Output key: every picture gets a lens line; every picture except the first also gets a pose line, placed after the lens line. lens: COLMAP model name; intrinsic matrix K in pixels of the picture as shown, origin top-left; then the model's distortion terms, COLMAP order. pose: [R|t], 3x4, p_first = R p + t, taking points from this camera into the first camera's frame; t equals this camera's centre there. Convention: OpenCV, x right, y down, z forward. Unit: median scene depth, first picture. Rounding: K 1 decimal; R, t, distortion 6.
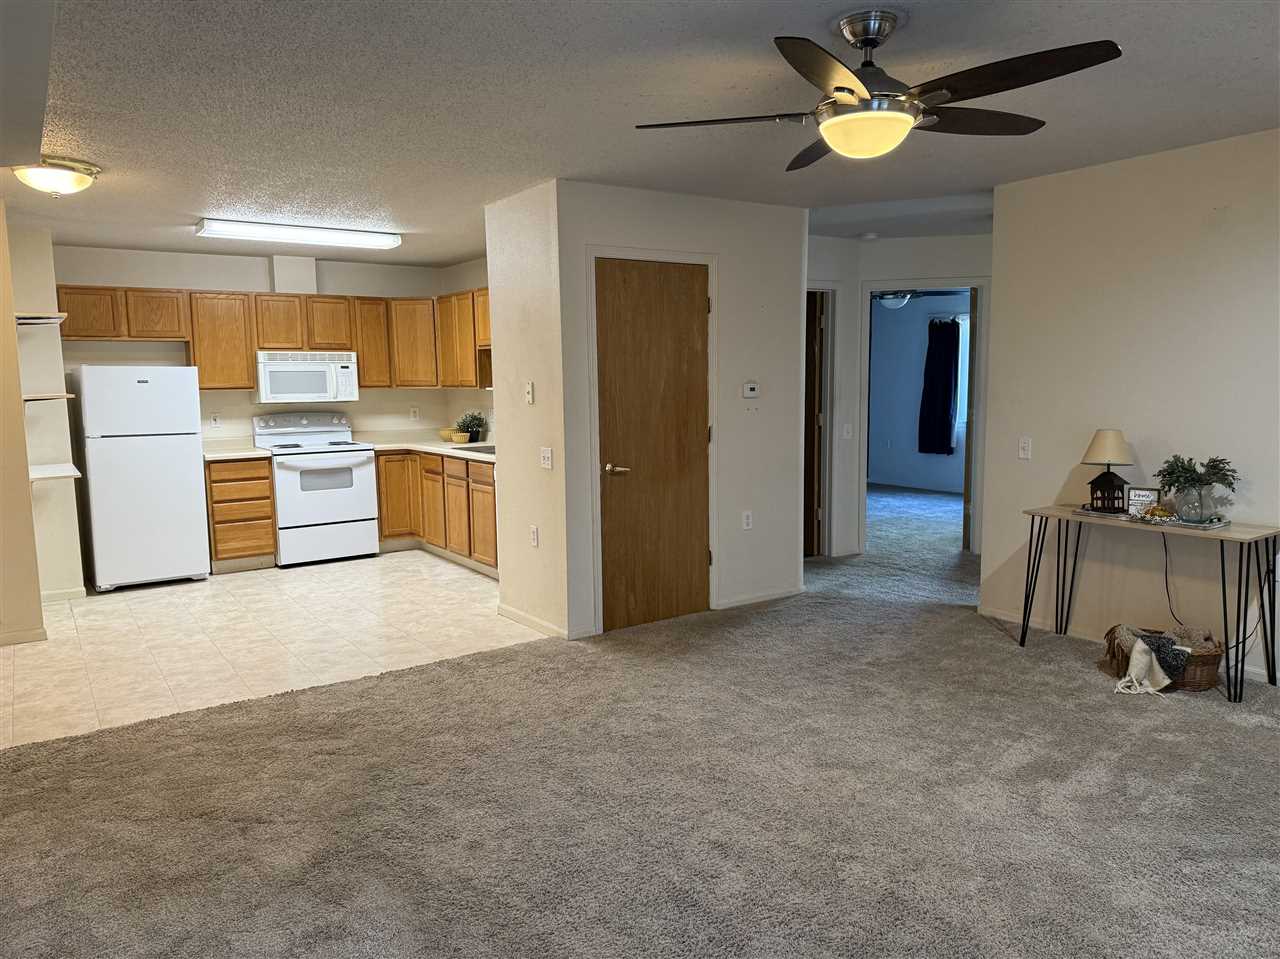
lens RADIAL K [[904.6, 0, 640.1], [0, 904.6, 484.9], [0, 0, 1]] dist [0.042605, -0.045257]
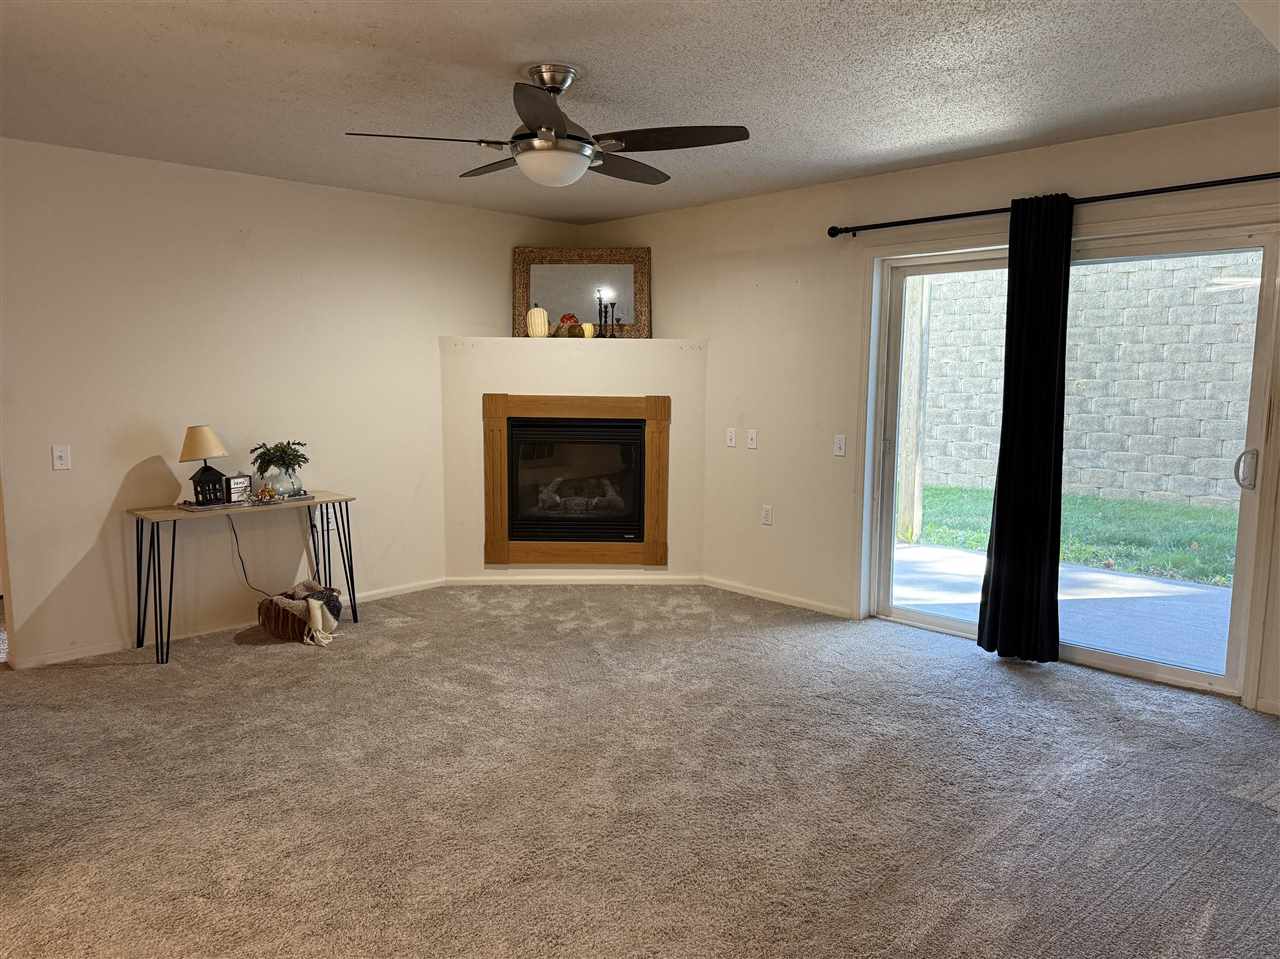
lens RADIAL K [[892.2, 0, 633.6], [0, 892.2, 483.3], [0, 0, 1]] dist [0.063229, -0.069501]
pose [[-0.188282, -0.109901, 0.975946, -0.430460], [0.119320, 0.983798, 0.133805, -0.054793], [-0.974840, 0.141643, -0.172118, 0.516628]]
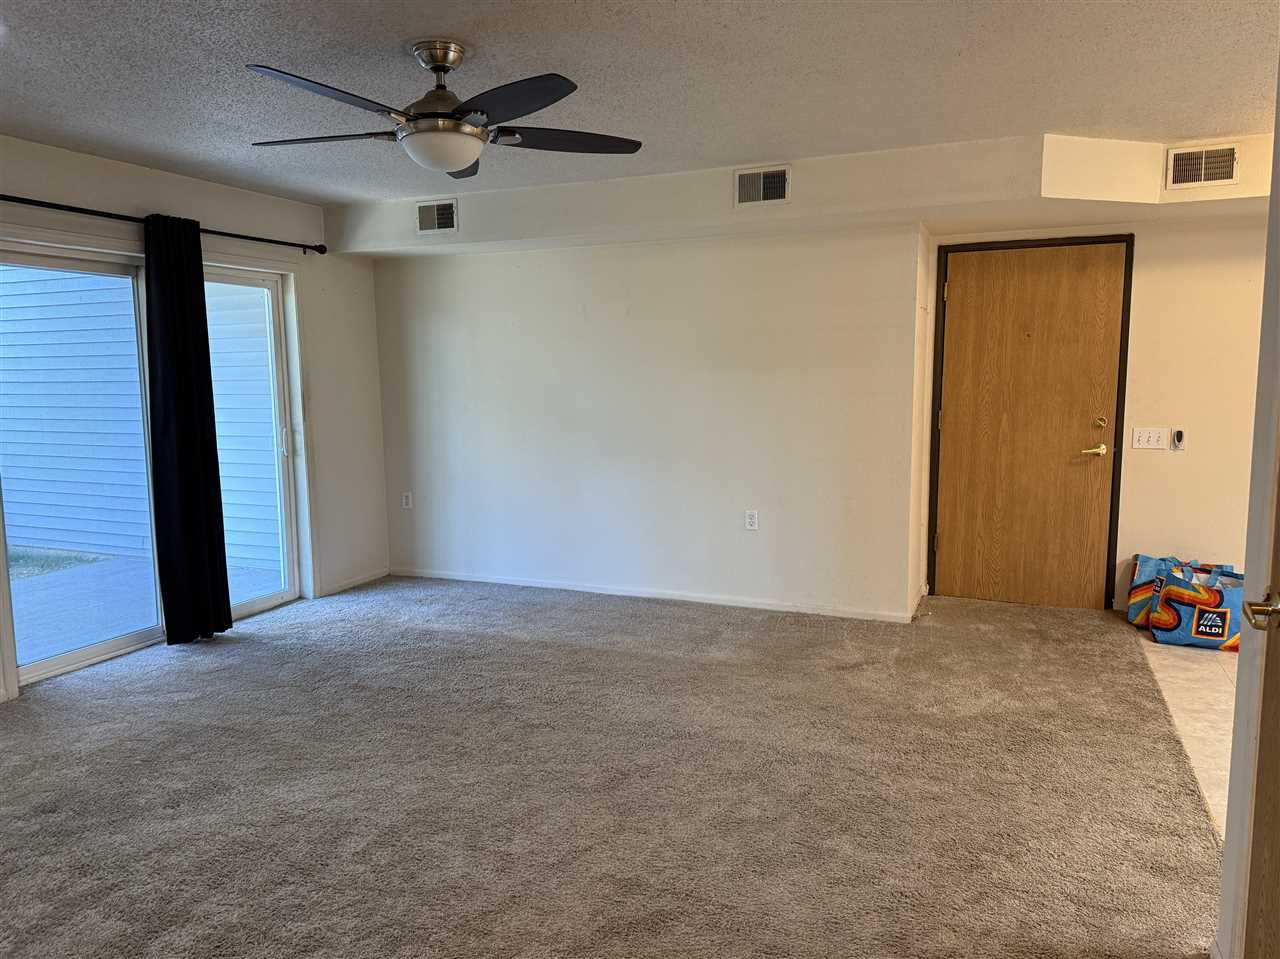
lens RADIAL K [[900.7, 0, 643.2], [0, 900.7, 487.9], [0, 0, 1]] dist [0.056342, -0.061011]
pose [[-0.845025, 0.094230, -0.526360, 0.290097], [-0.039623, 0.970611, 0.237371, -0.116369], [0.533258, 0.221440, -0.816456, 0.944468]]
